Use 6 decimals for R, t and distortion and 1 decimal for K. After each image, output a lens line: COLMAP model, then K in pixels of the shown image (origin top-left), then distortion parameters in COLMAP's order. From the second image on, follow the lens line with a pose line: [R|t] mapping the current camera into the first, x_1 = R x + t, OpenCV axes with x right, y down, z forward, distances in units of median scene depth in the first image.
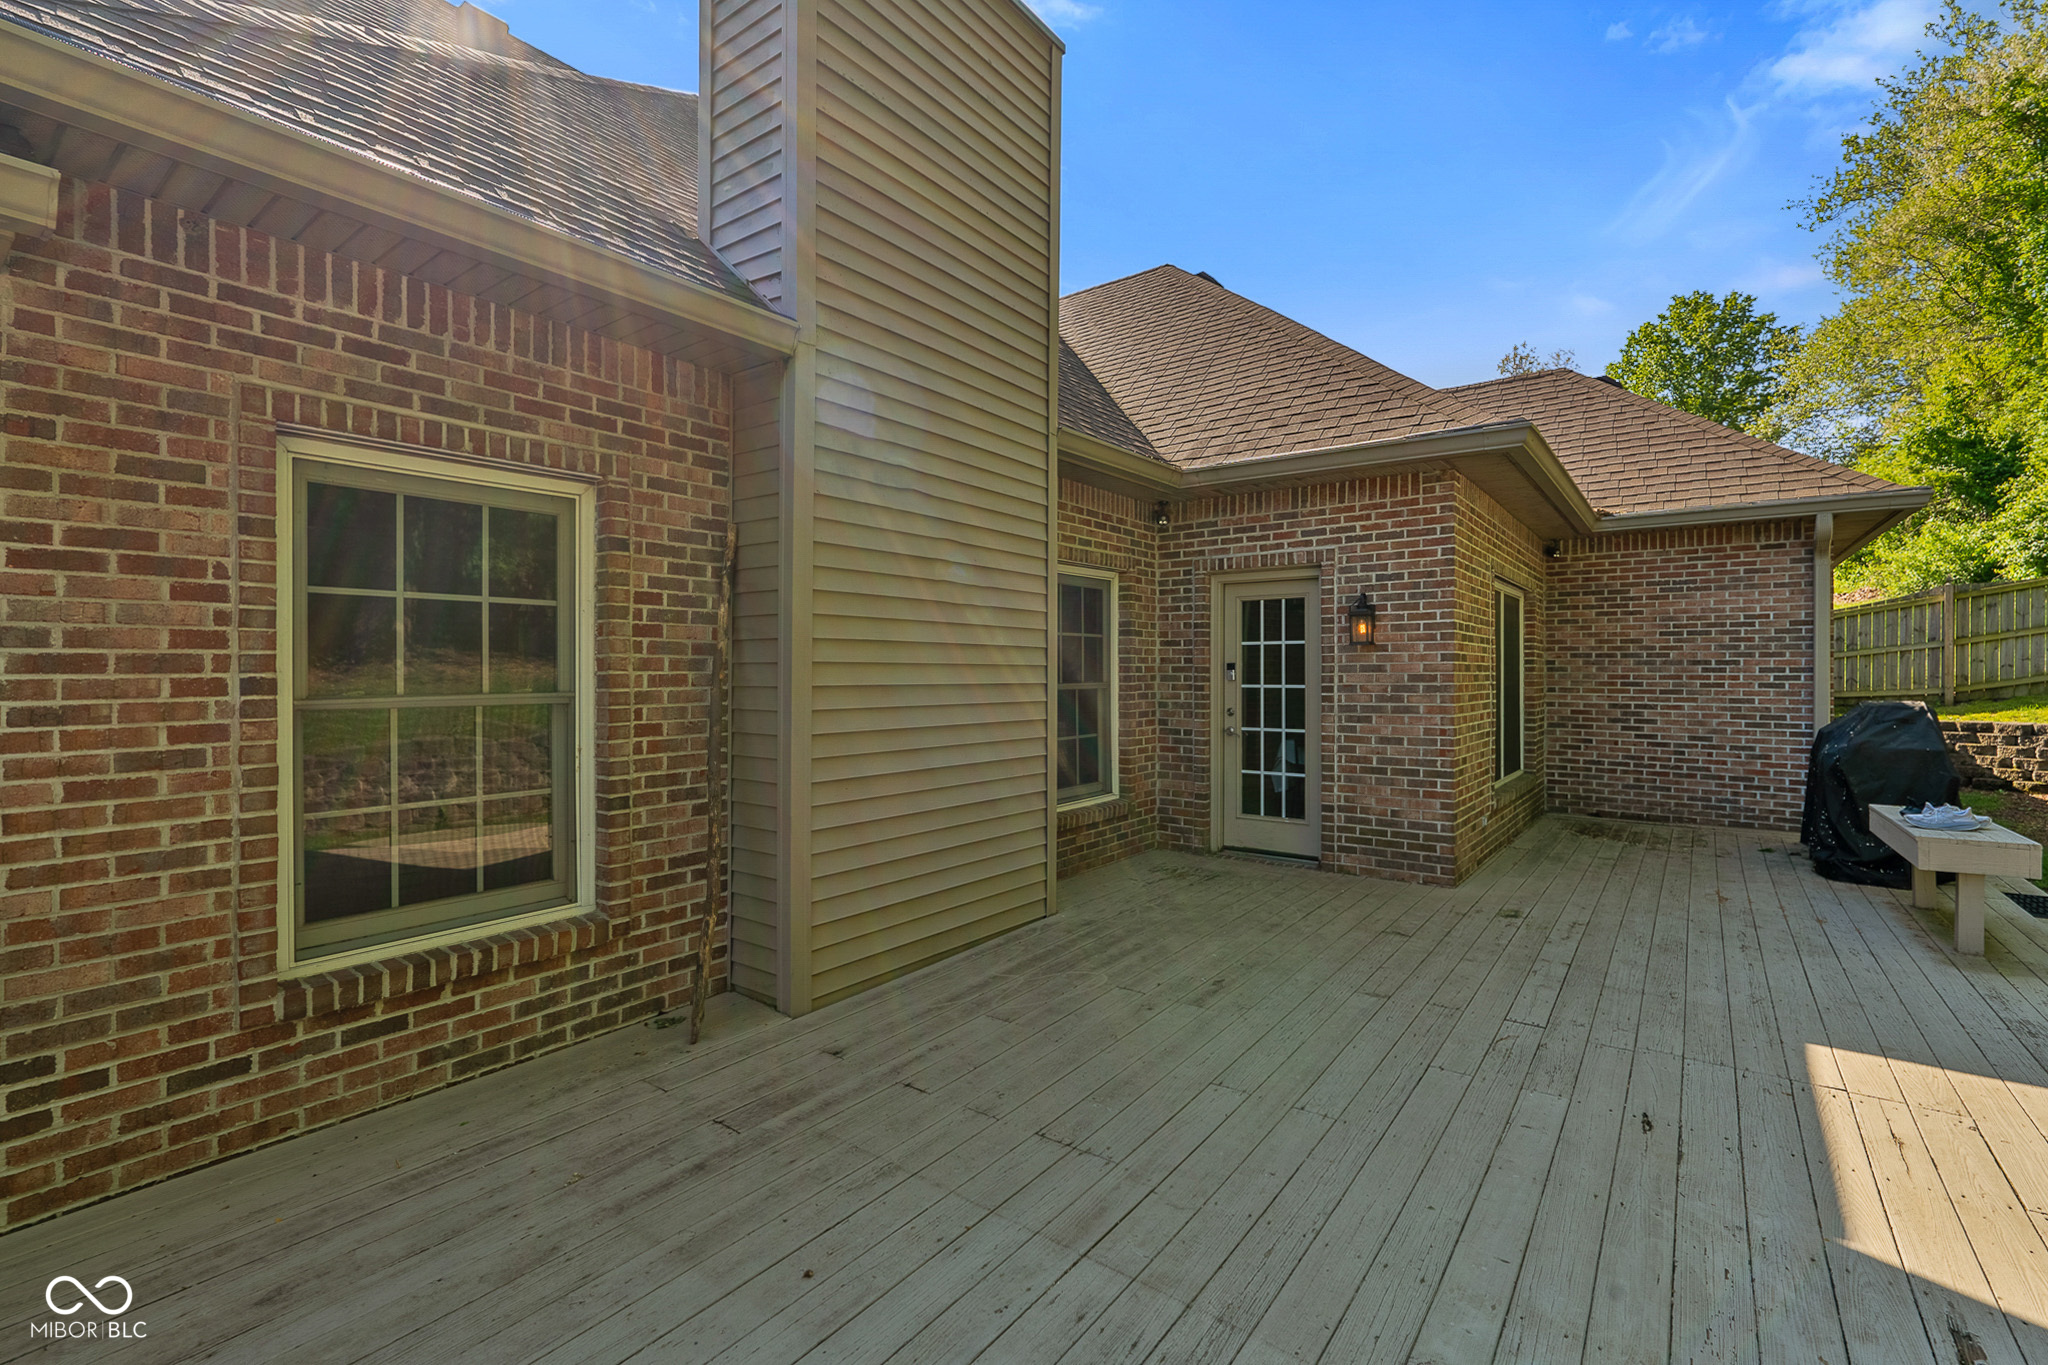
lens RADIAL K [[928.1, 0, 1019.6], [0, 928.1, 663.3], [0, 0, 1]] dist [-0.003433, 0.003939]
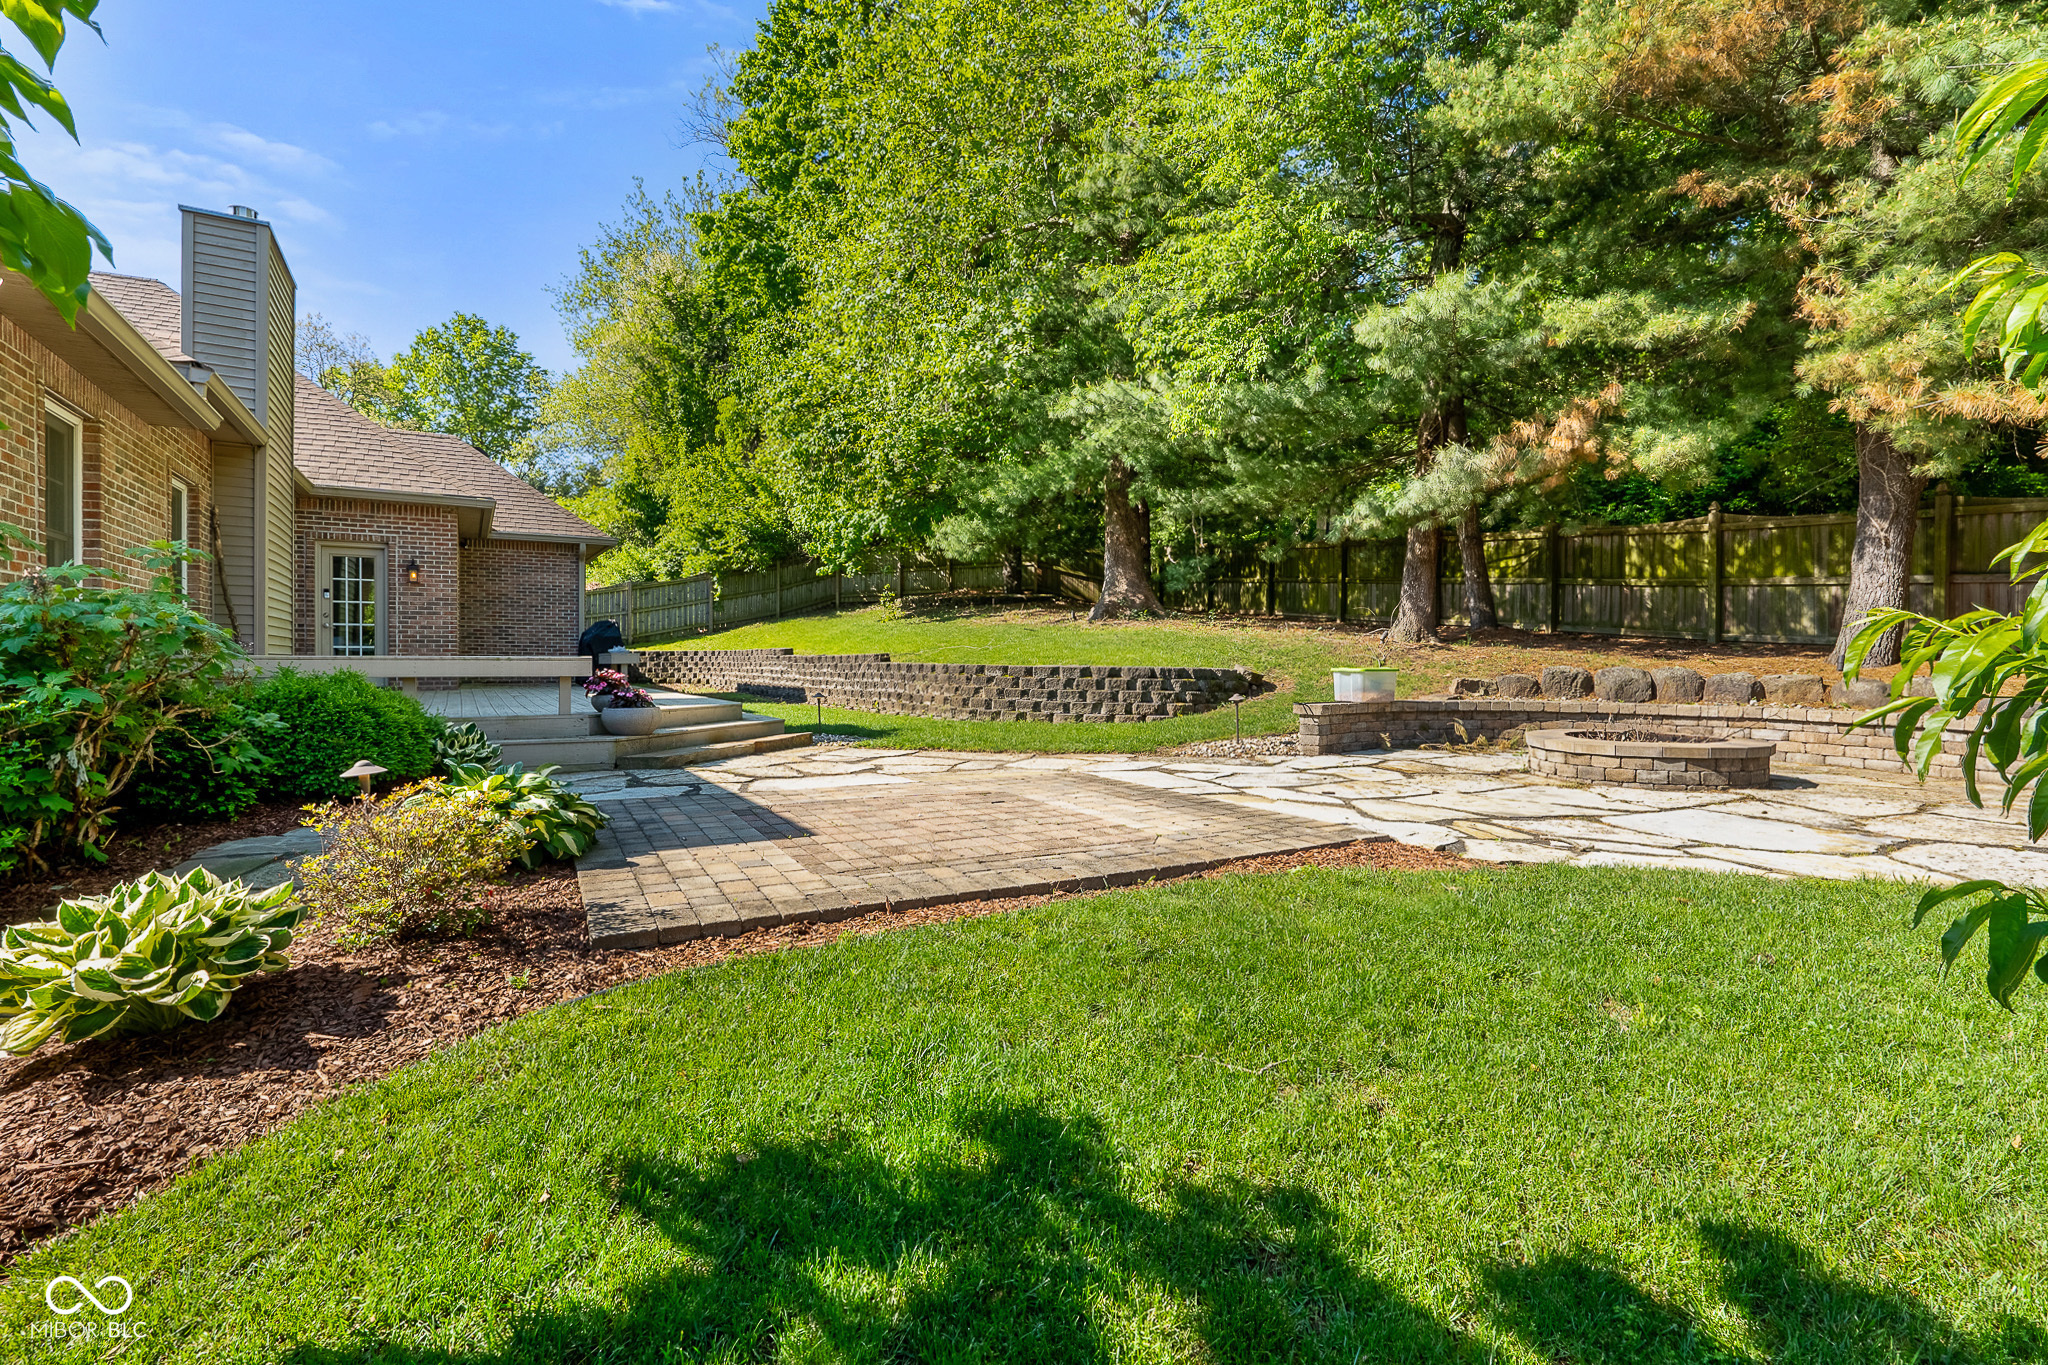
lens RADIAL K [[928.1, 0, 1019.3], [0, 928.1, 678.9], [0, 0, 1]] dist [-0.003433, 0.003939]
pose [[0.388029, -0.018903, 0.921453, -1.070373], [-0.016443, 0.999489, 0.027428, 0.120721], [-0.921501, -0.025795, 0.387519, -1.145980]]
